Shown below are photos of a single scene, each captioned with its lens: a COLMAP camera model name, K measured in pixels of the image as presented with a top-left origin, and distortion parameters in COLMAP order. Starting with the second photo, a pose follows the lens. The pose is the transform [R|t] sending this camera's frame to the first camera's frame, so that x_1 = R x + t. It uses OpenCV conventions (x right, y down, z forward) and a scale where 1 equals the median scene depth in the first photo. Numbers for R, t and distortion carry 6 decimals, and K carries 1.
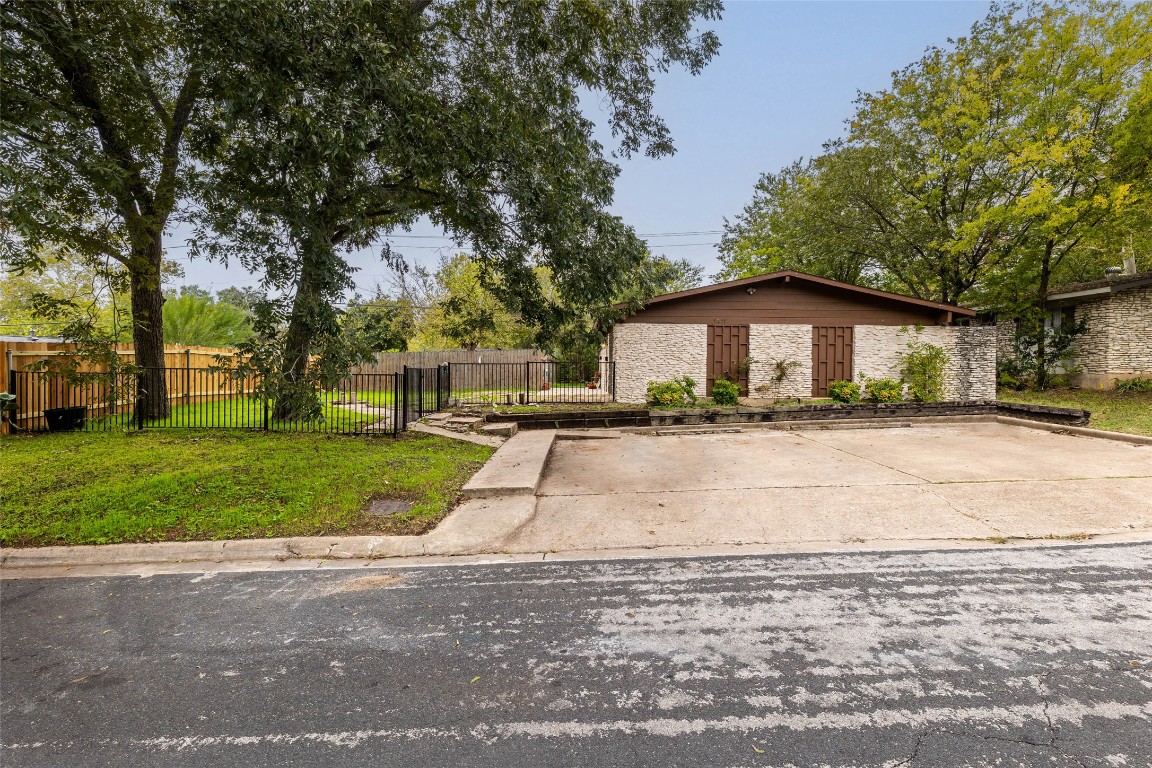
lens RADIAL K [[529.1, 0, 576.0], [0, 529.1, 384.0], [0, 0, 1]] dist [-0.001313, -0.000381]
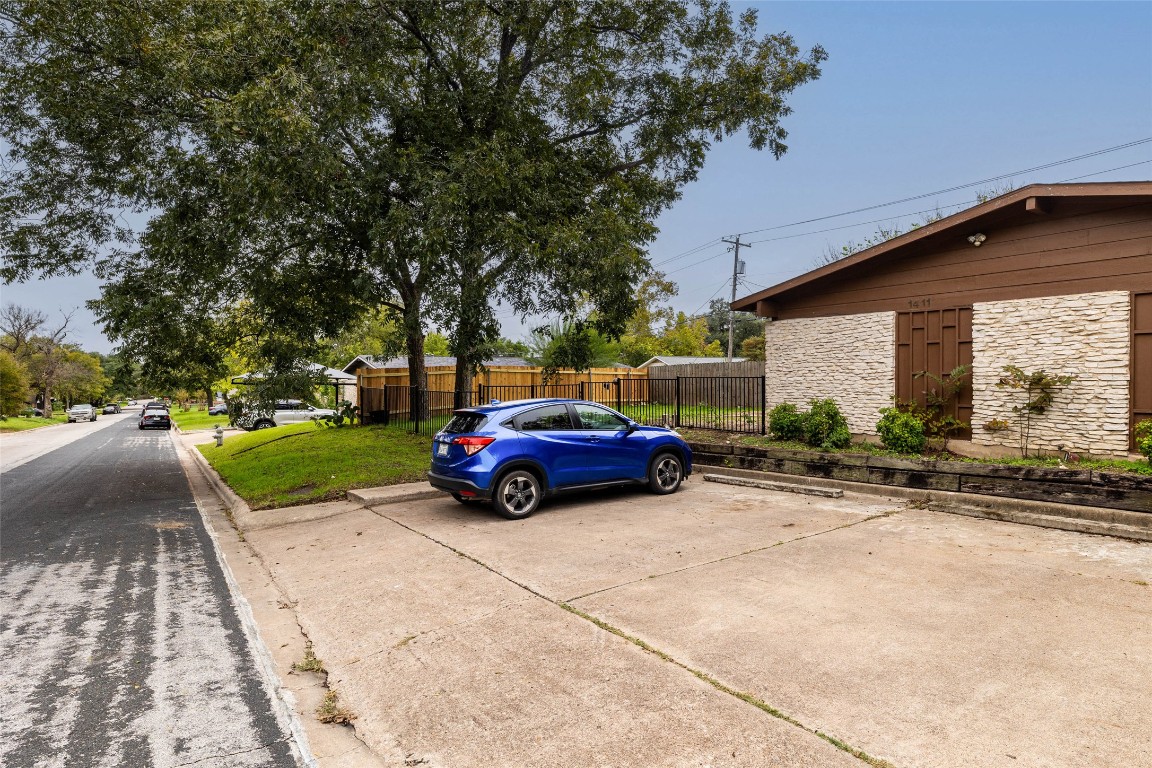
lens RADIAL K [[627.0, 0, 576.0], [0, 627.0, 384.0], [0, 0, 1]] dist [-0.001925, -0.000385]
pose [[0.551927, 0.005101, -0.833877, 1.867956], [-0.016795, 0.999846, -0.005000, -0.066920], [0.833723, 0.016764, 0.551928, 0.960756]]
